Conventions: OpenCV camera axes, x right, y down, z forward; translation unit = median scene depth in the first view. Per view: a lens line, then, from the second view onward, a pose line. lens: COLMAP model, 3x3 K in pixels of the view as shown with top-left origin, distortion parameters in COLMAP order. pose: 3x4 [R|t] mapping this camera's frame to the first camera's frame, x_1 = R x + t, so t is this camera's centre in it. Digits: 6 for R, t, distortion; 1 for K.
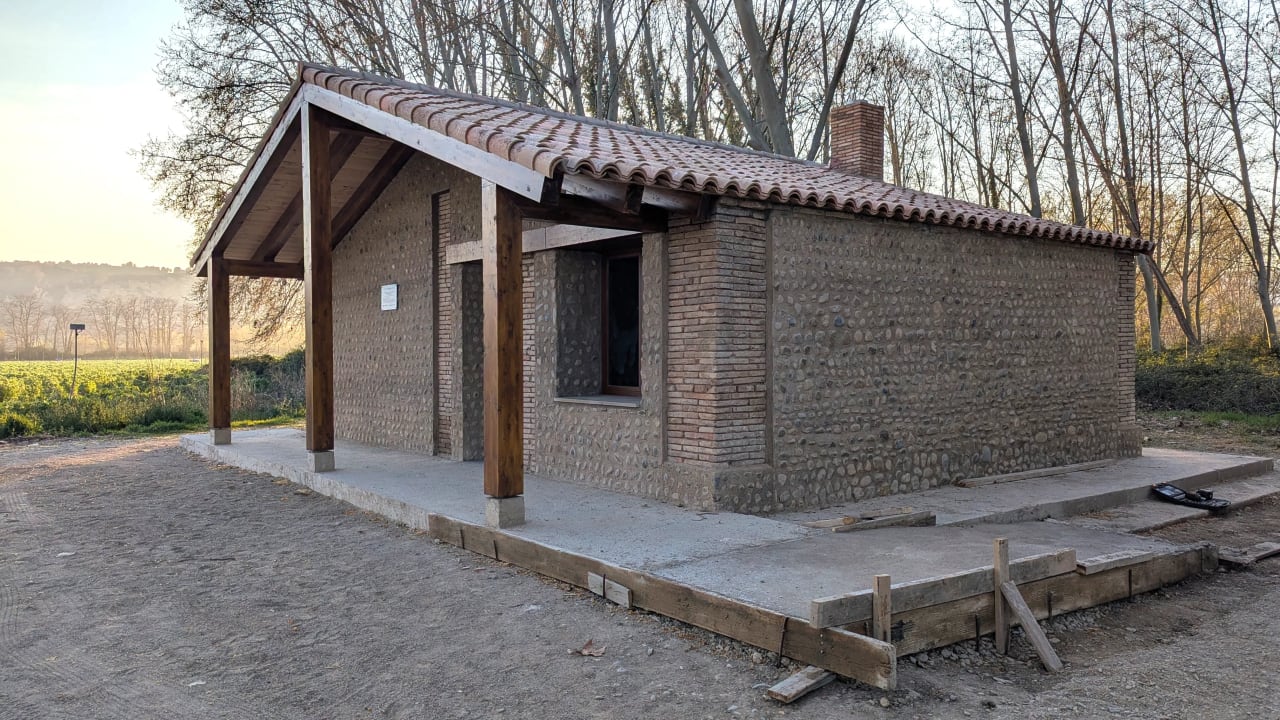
lens RADIAL K [[1034.9, 0, 640.0], [0, 1034.9, 360.0], [0, 0, 1]] dist [0.055924, 0.000382]
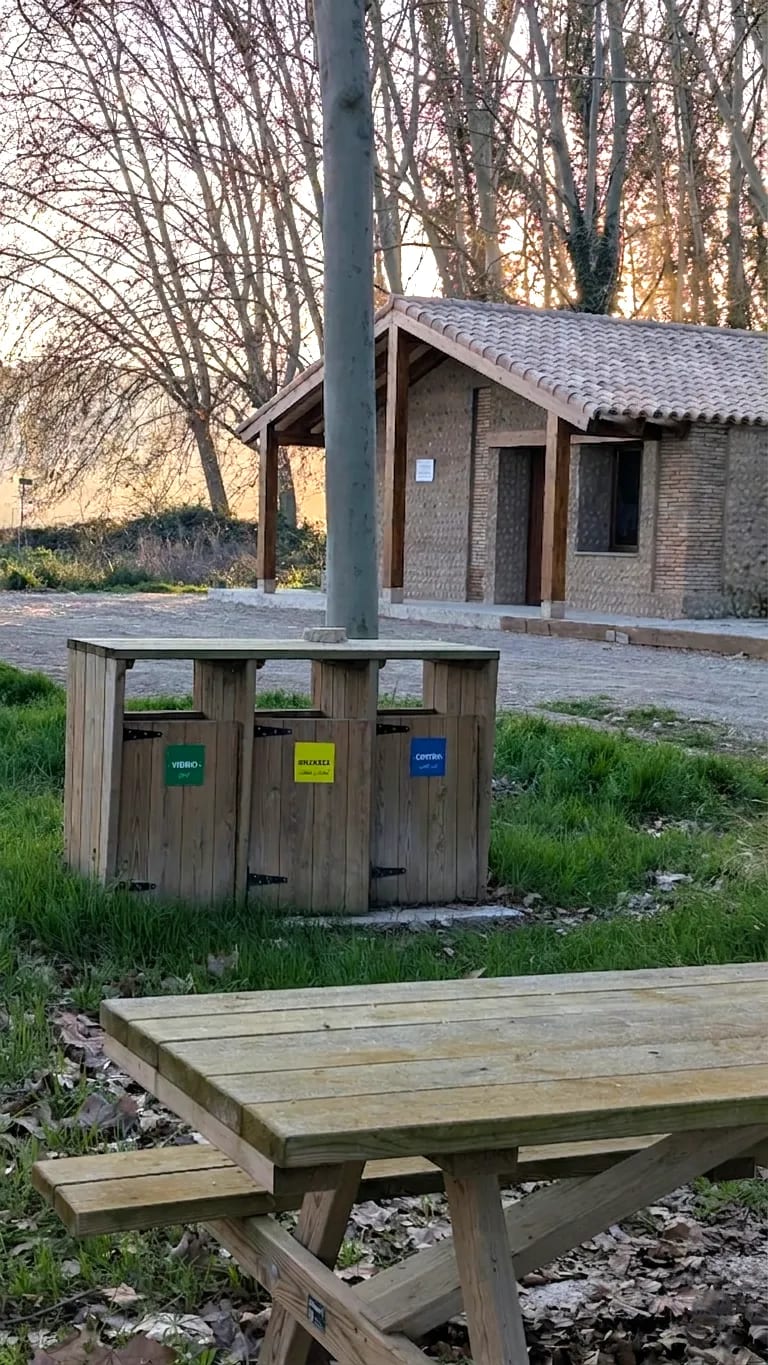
lens RADIAL K [[1817.0, 0, 384.0], [0, 1817.0, 682.5], [0, 0, 1]] dist [0.116684, 0.012264]
pose [[0.989913, 0.042435, -0.135171, 0.001020], [-0.032572, 0.996699, 0.074364, 0.045004], [0.137880, -0.069211, 0.988028, -1.717831]]
